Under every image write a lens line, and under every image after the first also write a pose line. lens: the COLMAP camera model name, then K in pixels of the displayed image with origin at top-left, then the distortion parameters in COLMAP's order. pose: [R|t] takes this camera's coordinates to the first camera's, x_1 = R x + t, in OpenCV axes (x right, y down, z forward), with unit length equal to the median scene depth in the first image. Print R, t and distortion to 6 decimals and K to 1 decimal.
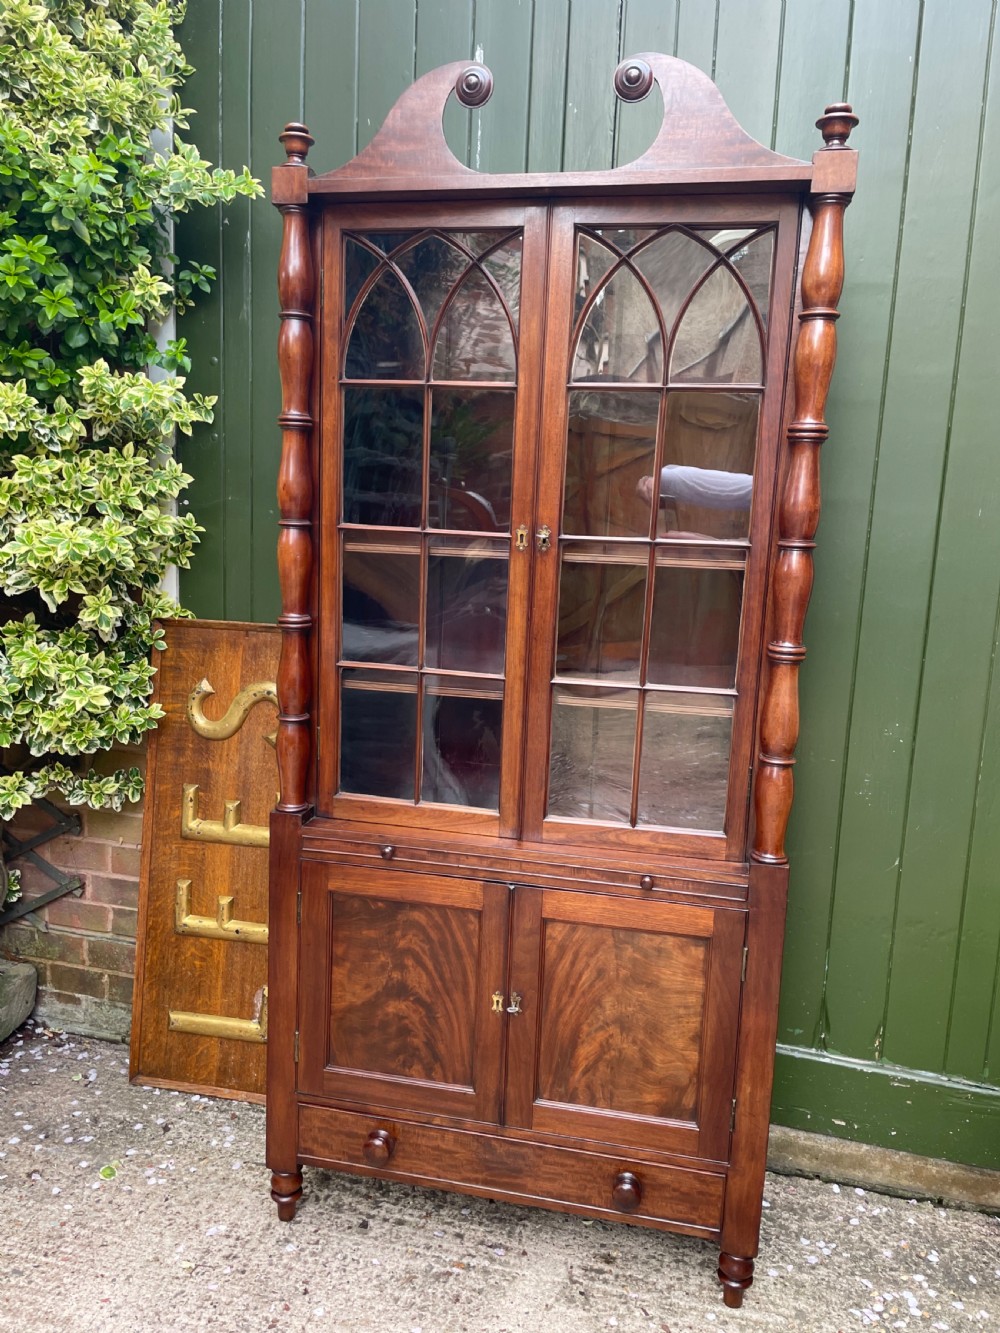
lens RADIAL K [[1010.9, 0, 489.8], [0, 1010.9, 662.4], [0, 0, 1]] dist [0.079851, -0.103647]
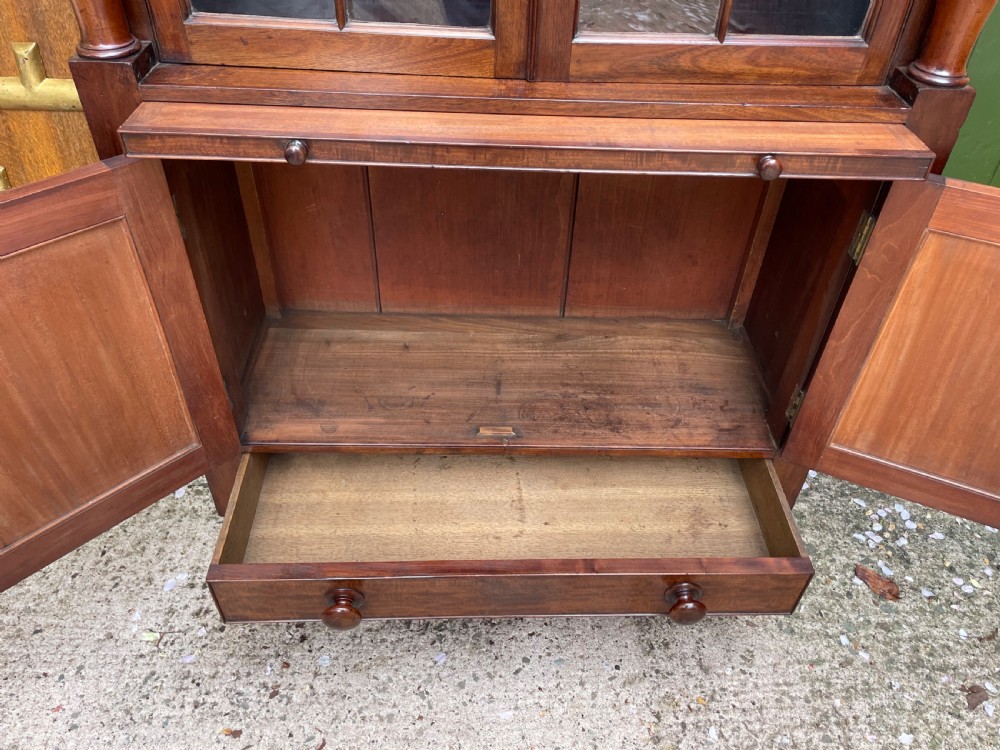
lens RADIAL K [[758.4, 0, 510.5], [0, 758.4, 372.4], [0, 0, 1]] dist [0.079851, -0.103647]
pose [[0.972584, -0.151917, 0.176074, -0.084331], [0.033201, 0.840086, 0.541437, 0.071809], [-0.230171, -0.520747, 0.822097, 0.518039]]
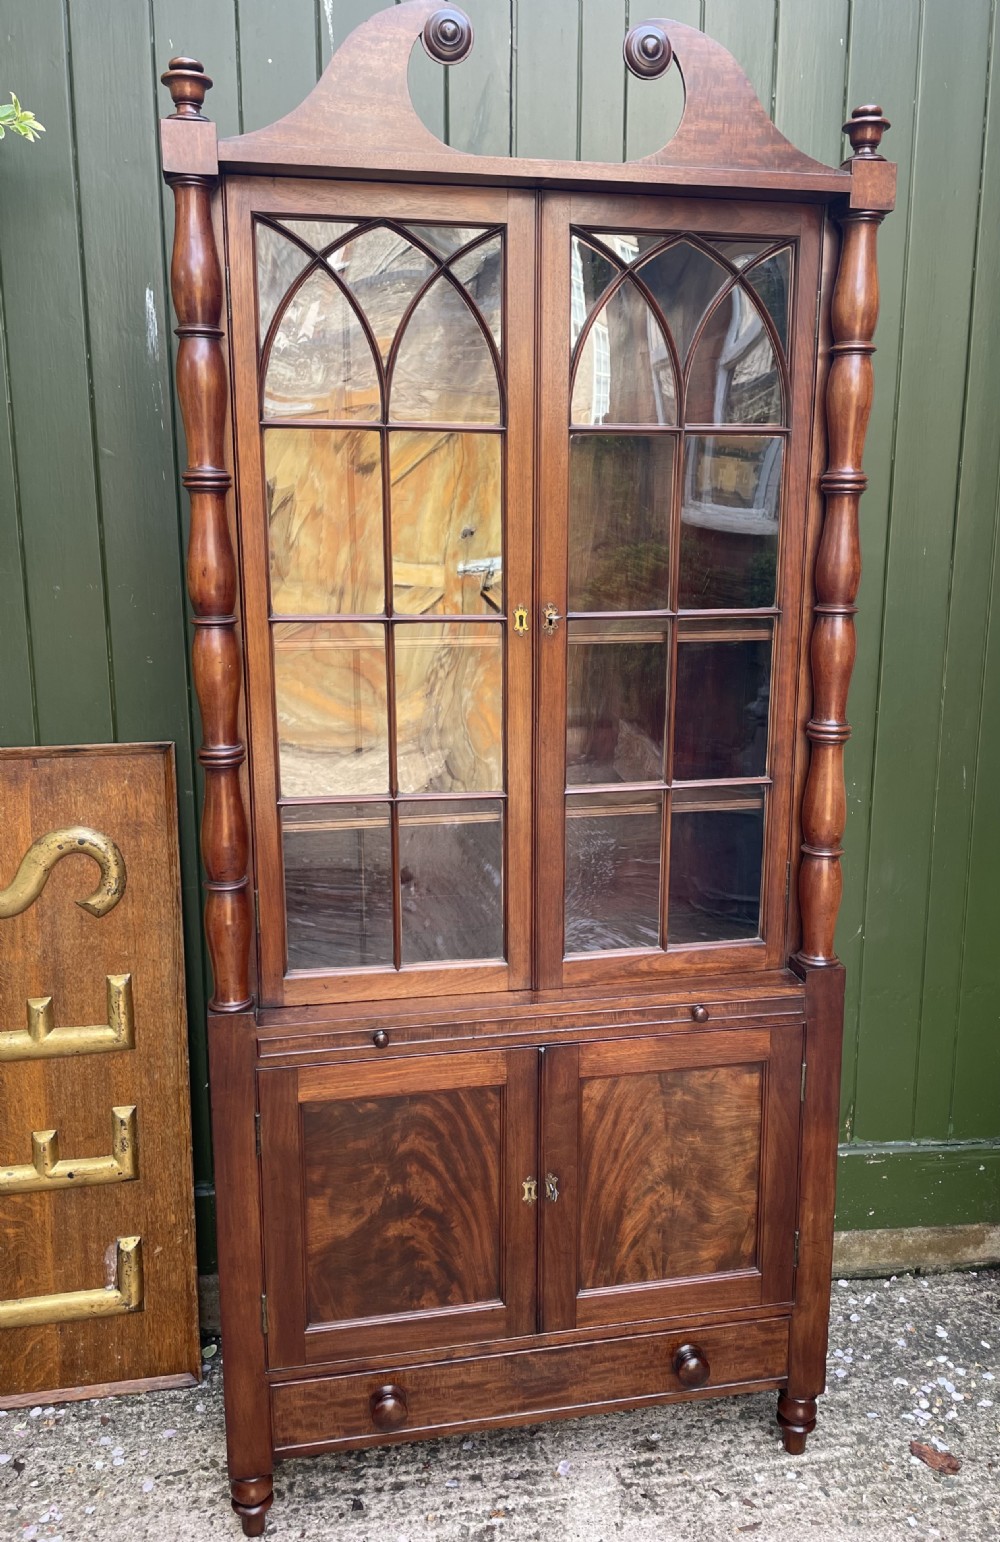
lens RADIAL K [[1215.8, 0, 522.0], [0, 1215.8, 747.8], [0, 0, 1]] dist [0.080028, -0.103293]
pose [[0.918312, -0.113054, 0.379370, -0.314713], [0.094683, 0.993263, 0.066806, -0.079784], [-0.384367, -0.025429, 0.922830, 0.103858]]
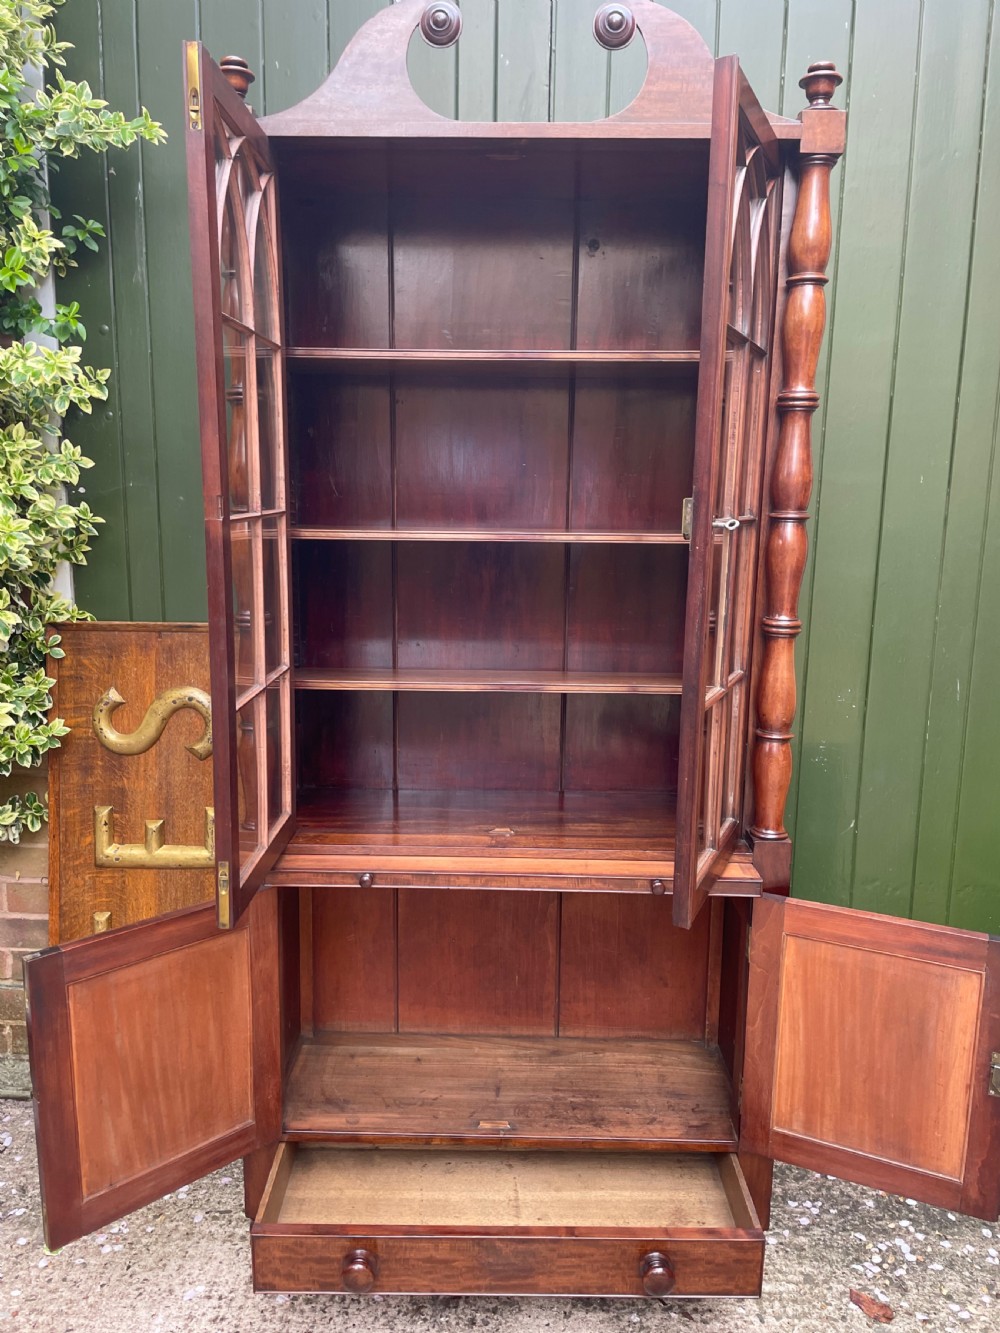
lens RADIAL K [[1010.9, 0, 496.0], [0, 1010.9, 667.6], [0, 0, 1]] dist [0.079851, -0.103647]
pose [[0.981041, -0.059282, 0.184511, -0.144196], [0.054935, 0.998081, 0.028588, -0.010981], [-0.185852, -0.017910, 0.982415, 0.070214]]
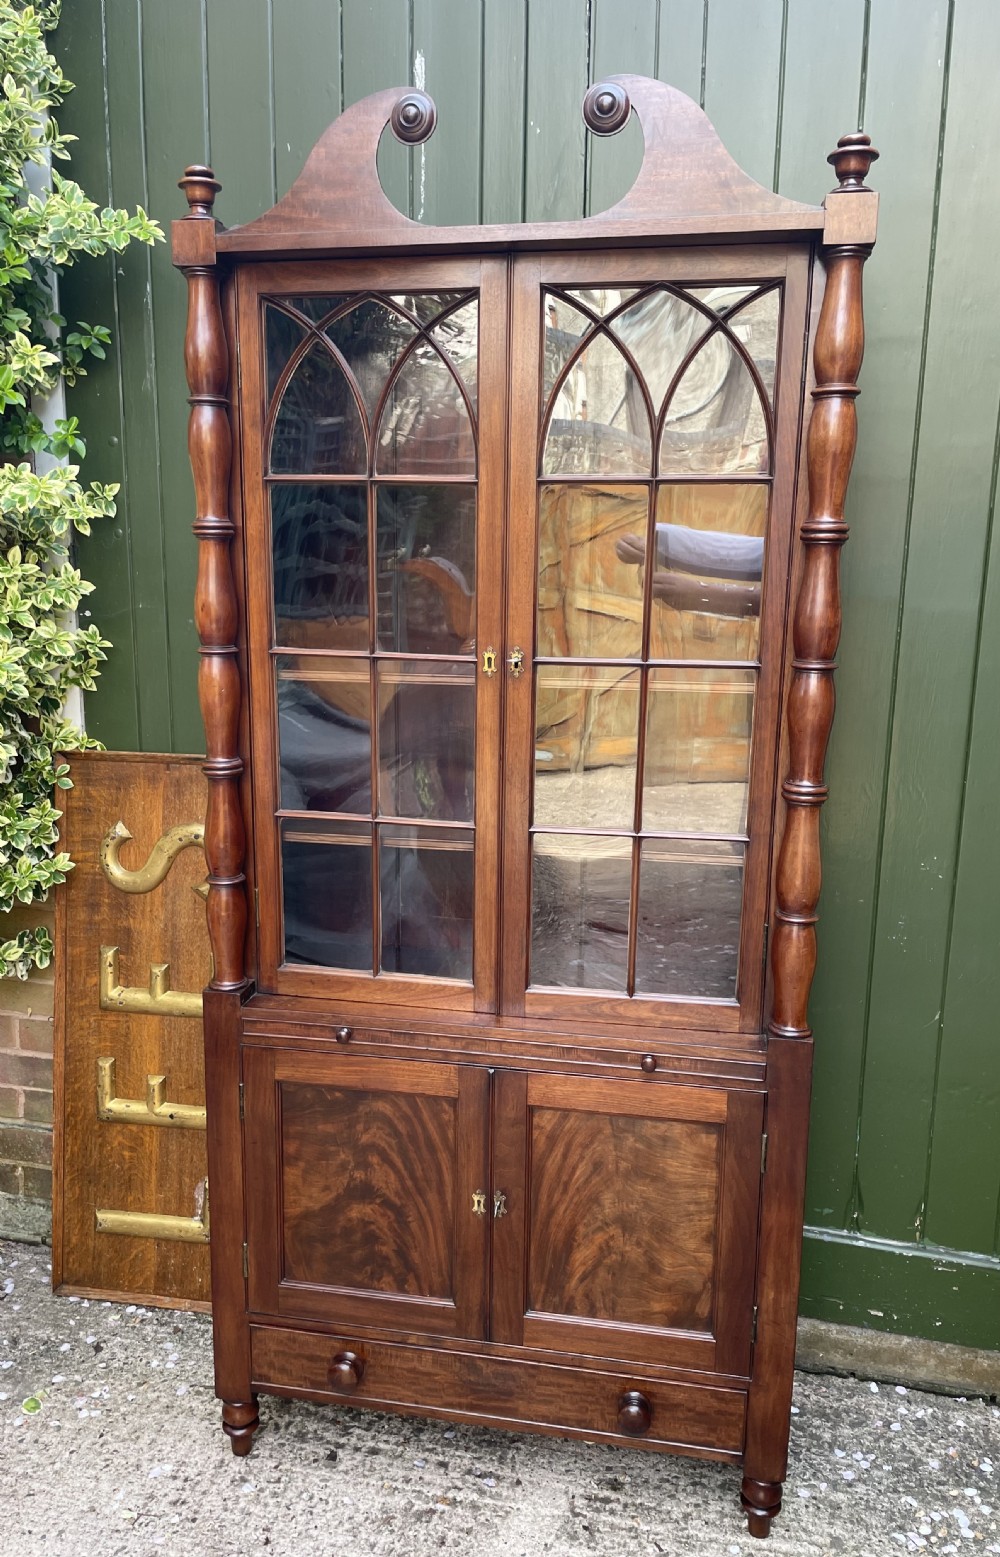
lens RADIAL K [[1181.9, 0, 484.2], [0, 1181.9, 790.8], [0, 0, 1]] dist [0.082211, -0.105637]
pose [[0.999312, -0.032392, 0.018070, 0.005426], [0.031574, 0.998540, 0.043831, -0.054399], [-0.019463, -0.043230, 0.998876, 0.012801]]
